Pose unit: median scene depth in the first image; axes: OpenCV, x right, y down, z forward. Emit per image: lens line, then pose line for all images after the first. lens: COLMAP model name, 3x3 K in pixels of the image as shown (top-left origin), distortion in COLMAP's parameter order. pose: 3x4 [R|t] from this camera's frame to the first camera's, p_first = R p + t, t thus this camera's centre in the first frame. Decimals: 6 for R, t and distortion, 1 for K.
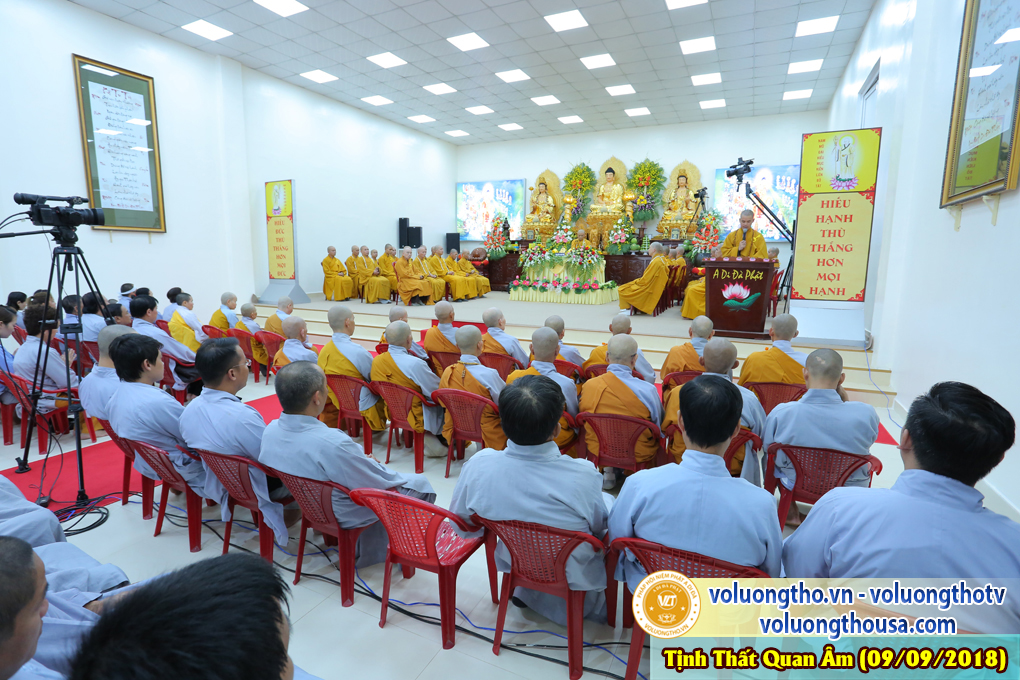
lens RADIAL K [[499.7, 0, 510.0], [0, 499.7, 340.0], [0, 0, 1]] dist [-0.046721, 0.000792]
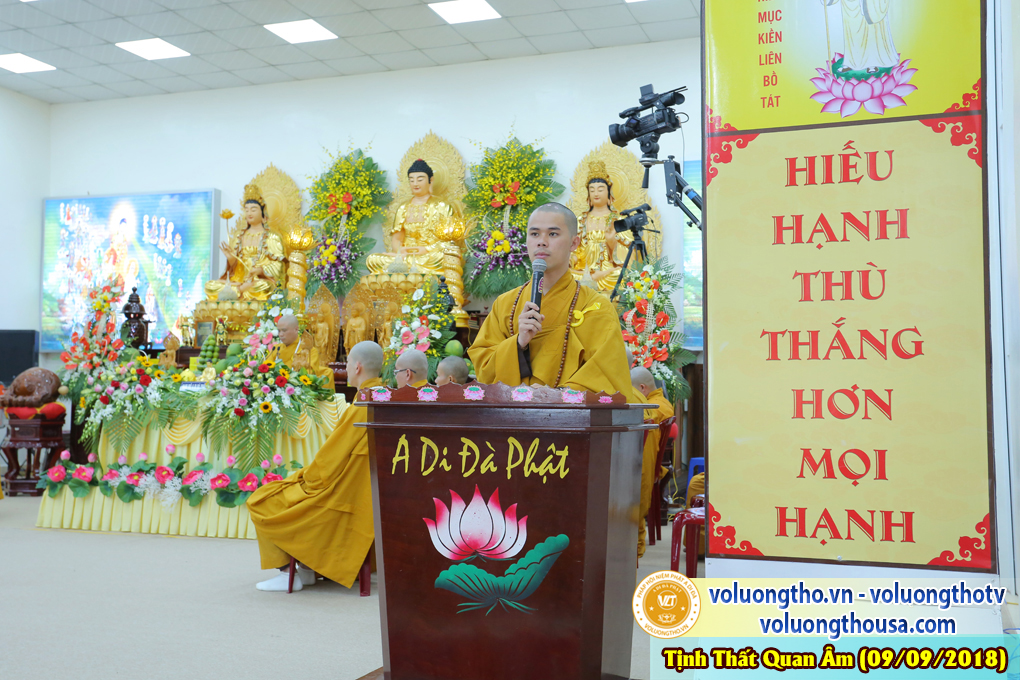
lens RADIAL K [[1108.7, 0, 510.0], [0, 1108.7, 340.0], [0, 0, 1]] dist [0.011401, 0.008635]
pose [[0.994651, 0.005557, 0.103147, 0.227490], [0.016732, 0.976699, -0.213960, -0.039316], [-0.101932, 0.214541, 0.971381, 0.250632]]
